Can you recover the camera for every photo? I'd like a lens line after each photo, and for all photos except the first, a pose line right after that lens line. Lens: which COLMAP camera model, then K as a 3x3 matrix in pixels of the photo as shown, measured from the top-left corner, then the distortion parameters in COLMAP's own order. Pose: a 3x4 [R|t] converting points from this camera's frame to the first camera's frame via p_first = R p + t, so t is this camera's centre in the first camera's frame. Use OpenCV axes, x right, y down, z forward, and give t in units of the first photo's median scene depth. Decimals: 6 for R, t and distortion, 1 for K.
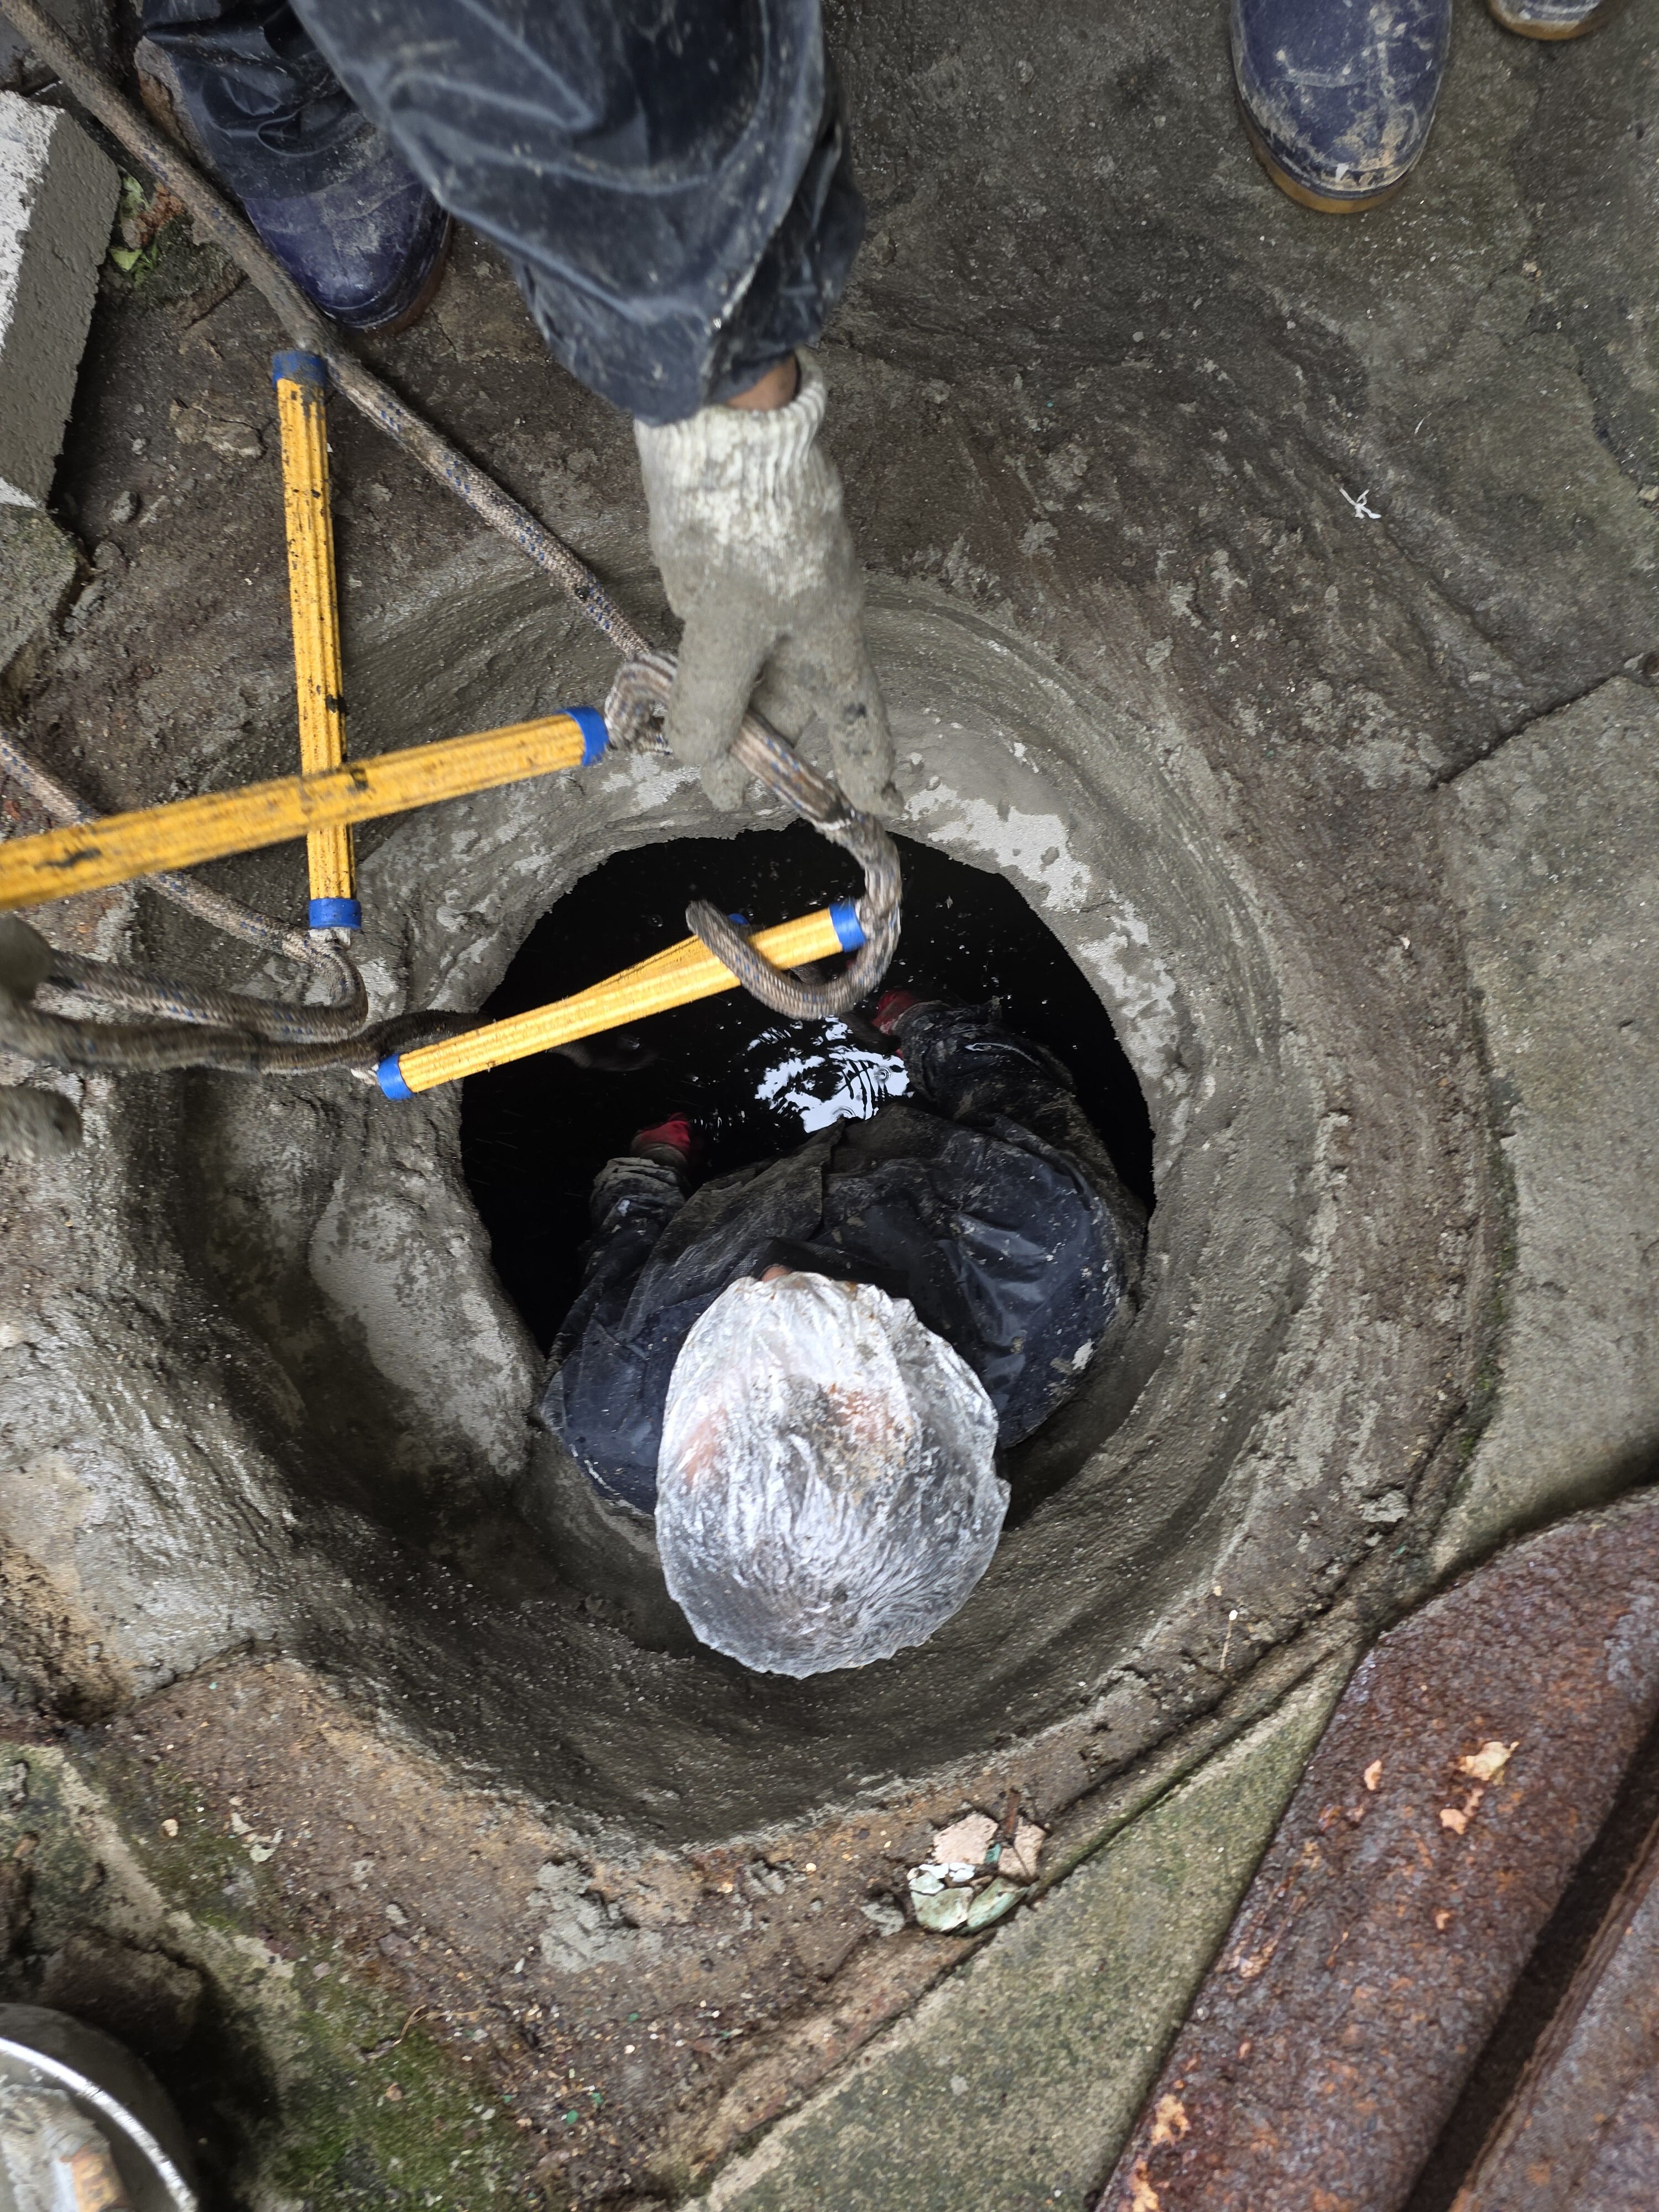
lens RADIAL K [[1436.3, 0, 848.5], [0, 1436.3, 1102.8], [0, 0, 1]] dist [0.042598, -0.031056]
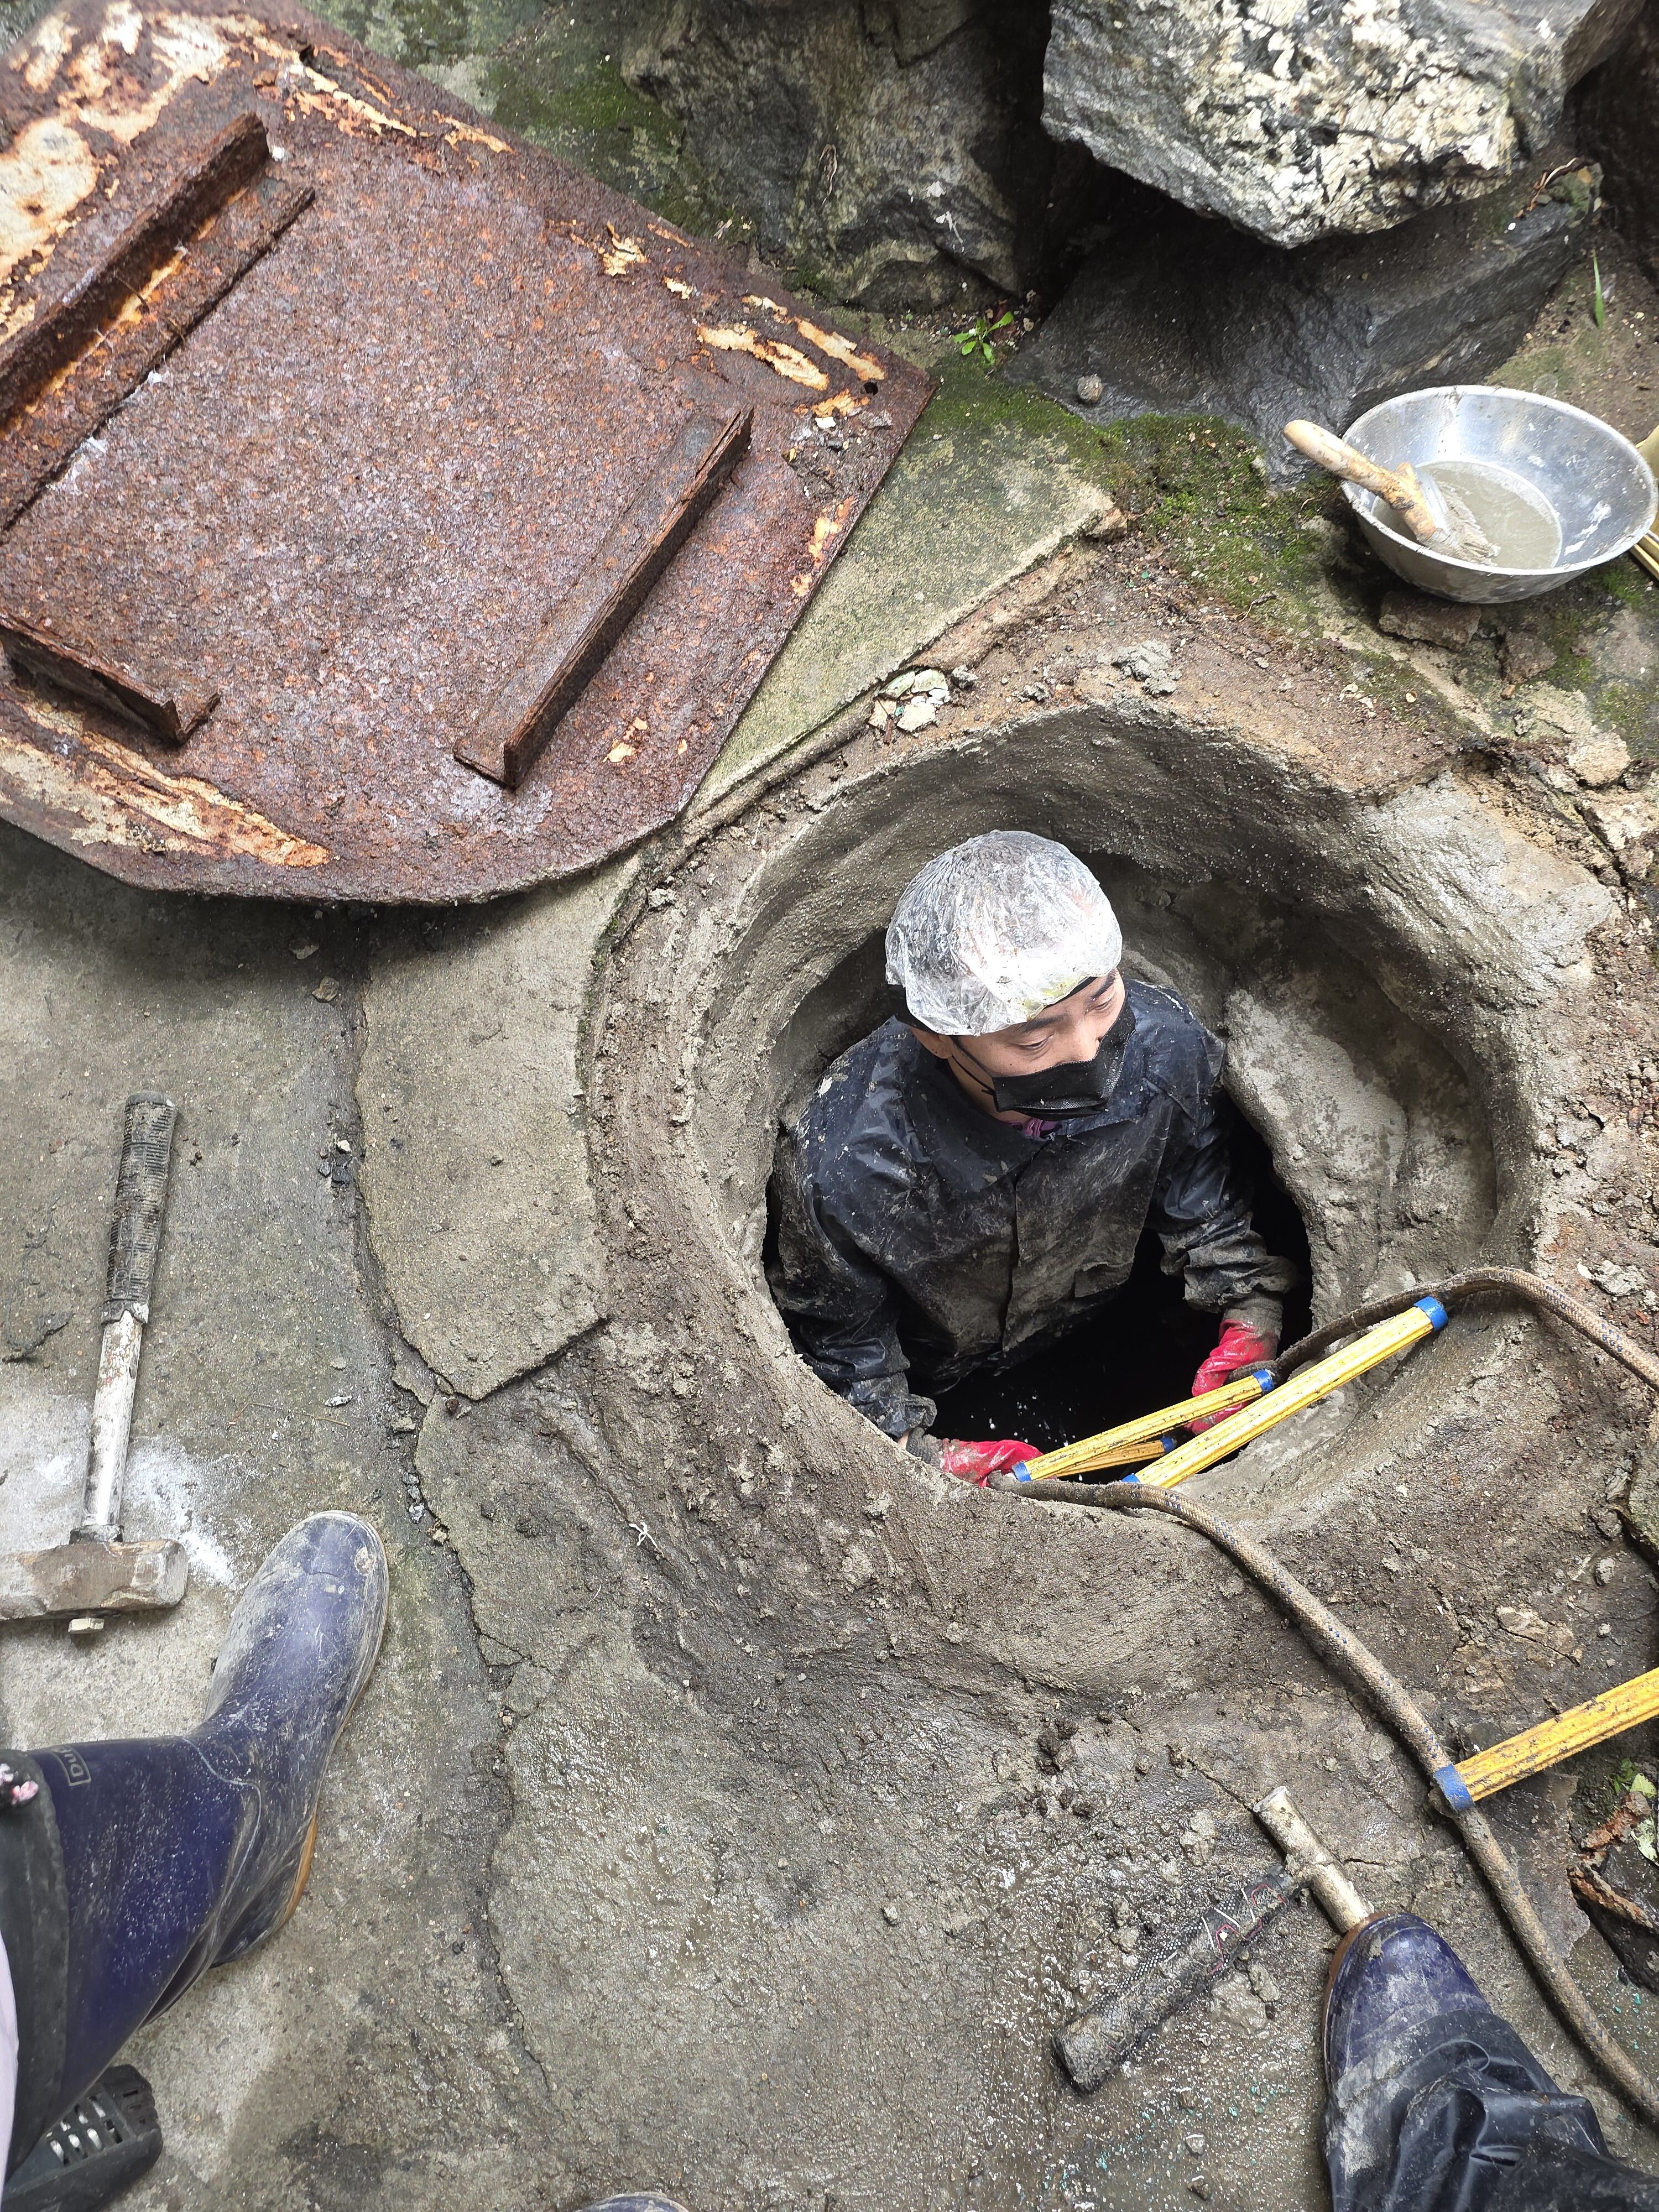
lens RADIAL K [[1436.3, 0, 855.6], [0, 1436.3, 1142.6], [0, 0, 1]] dist [0.042598, -0.031056]
pose [[-0.996239, 0.031772, 0.080610, 0.032739], [-0.000138, -0.930926, 0.365209, -0.556898], [0.086645, 0.363824, 0.927429, -0.368509]]
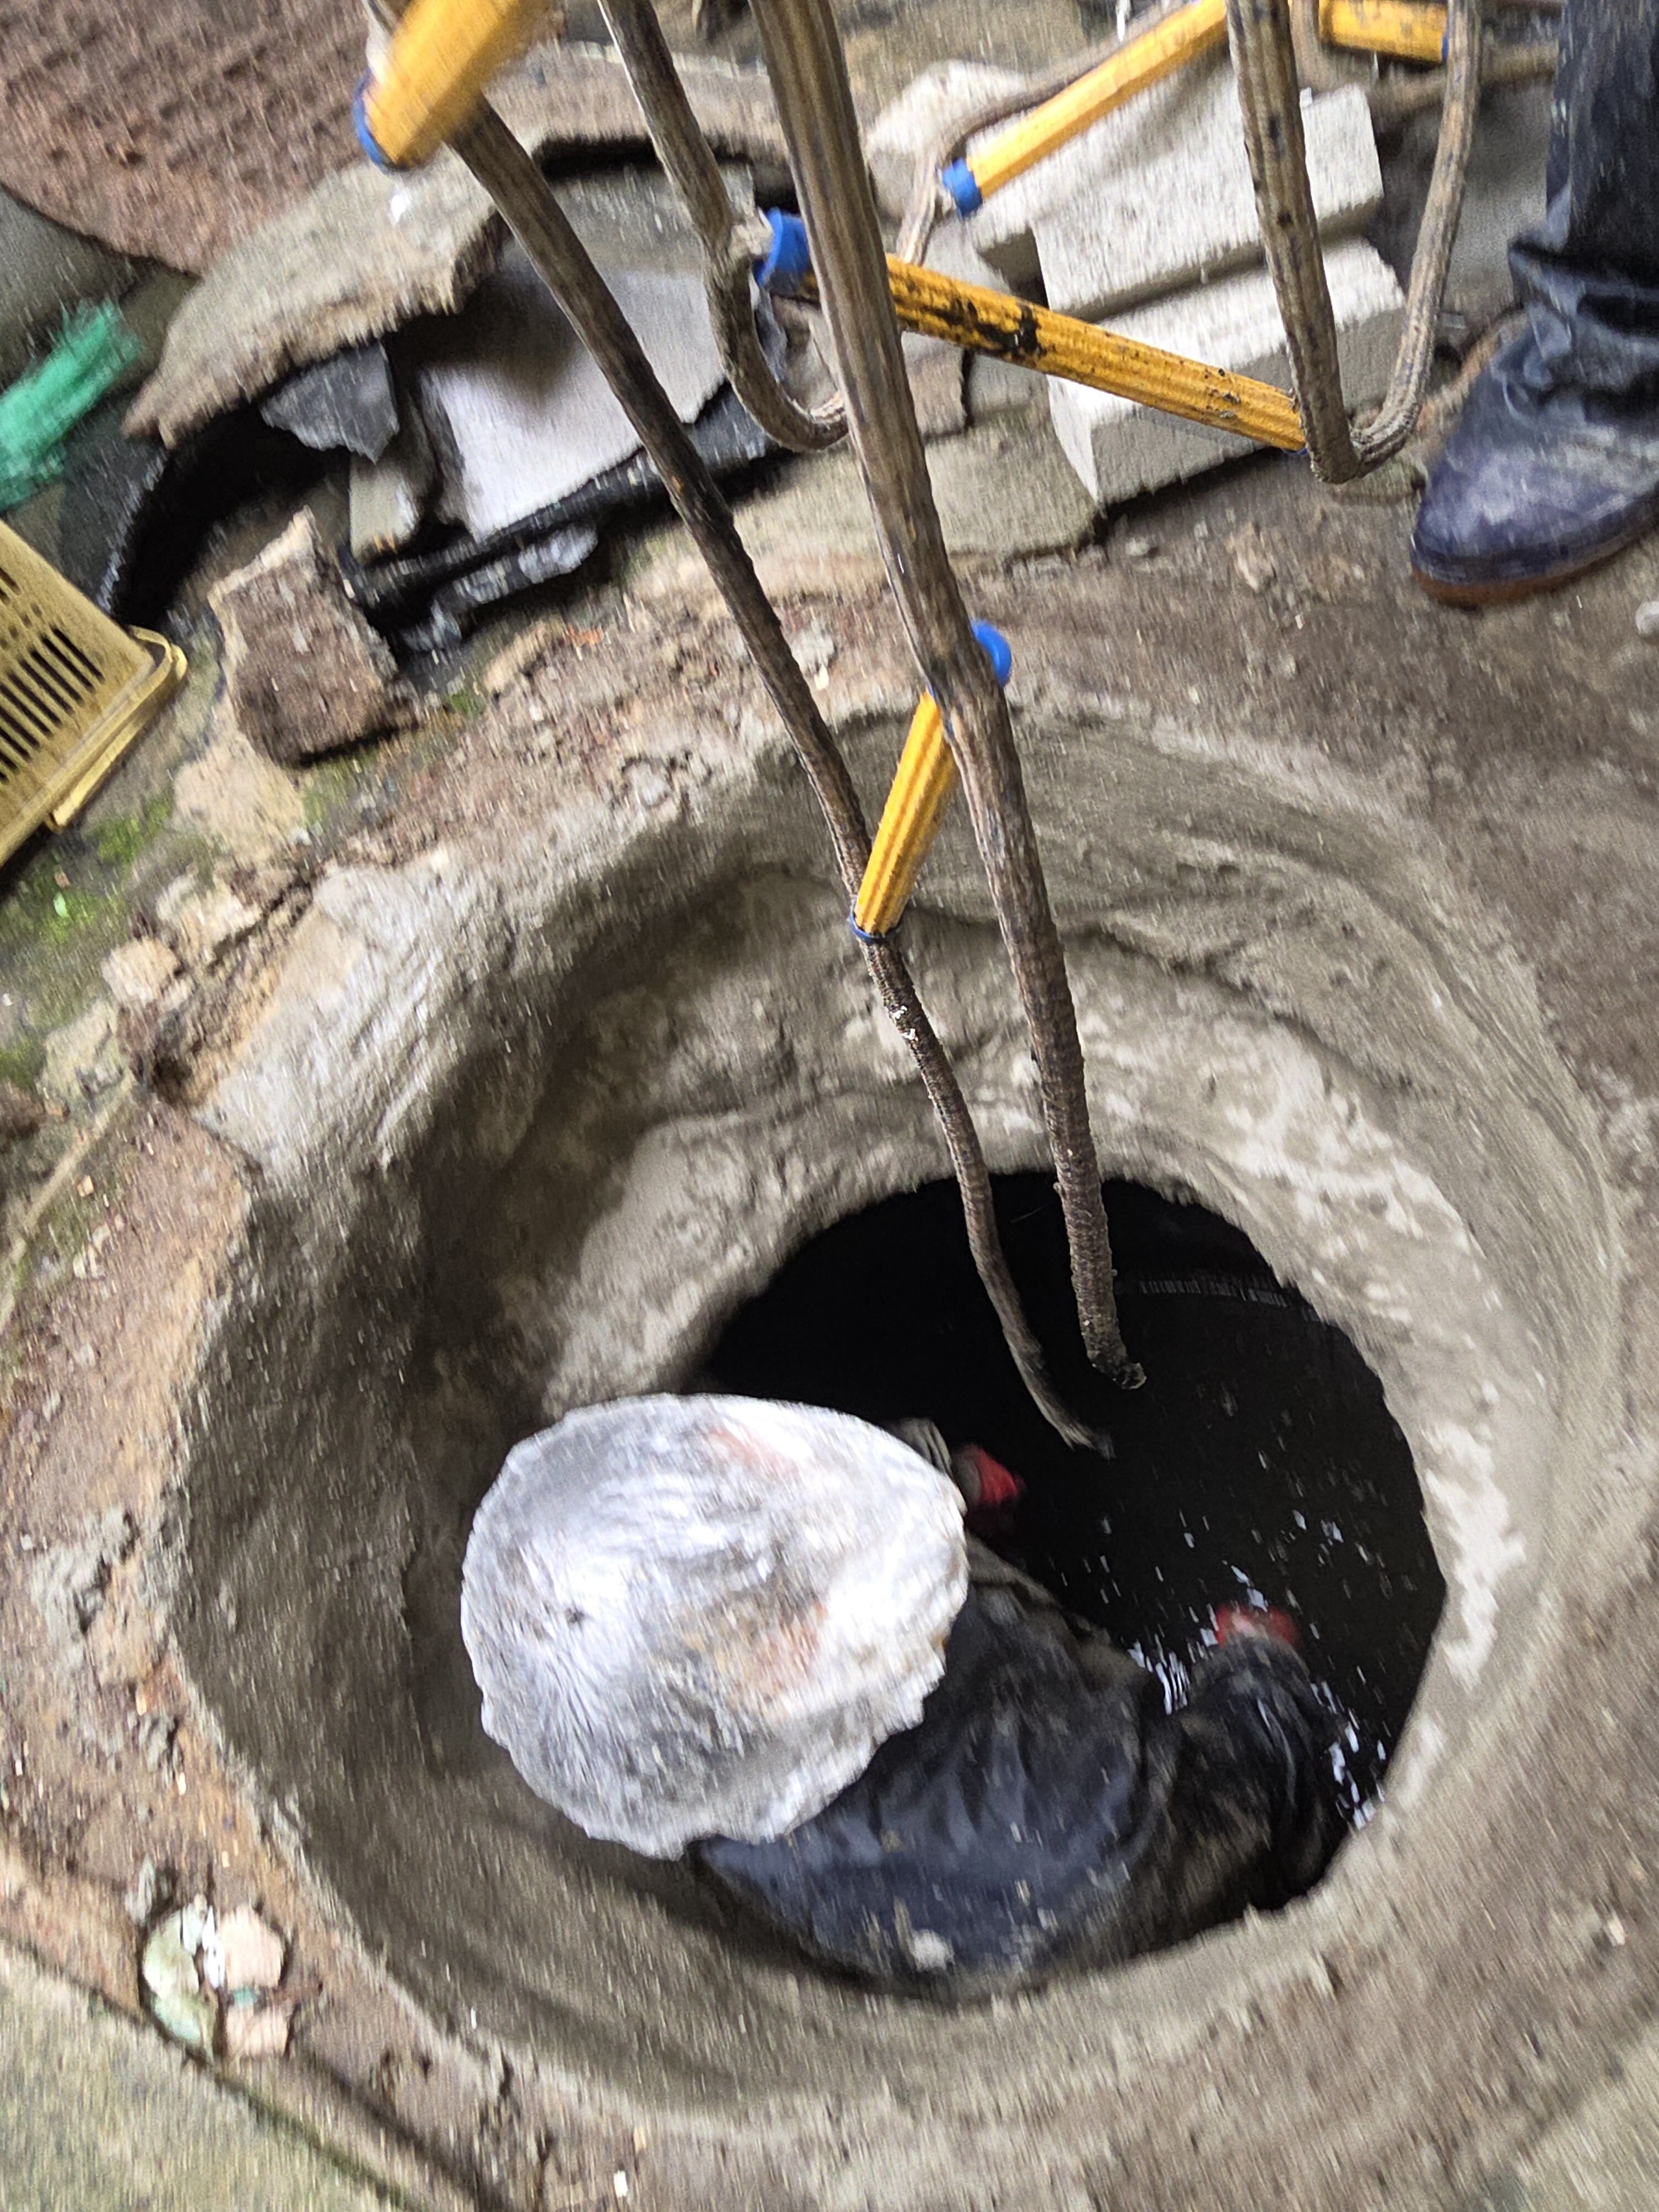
lens RADIAL K [[1491.8, 0, 817.5], [0, 1491.8, 1136.7], [0, 0, 1]] dist [-0.000663, 0.005682]
pose [[0.434677, 0.746673, -0.503523, 0.295639], [-0.862900, 0.505354, 0.004471, 0.012684], [0.257796, 0.432547, 0.863970, 0.183094]]
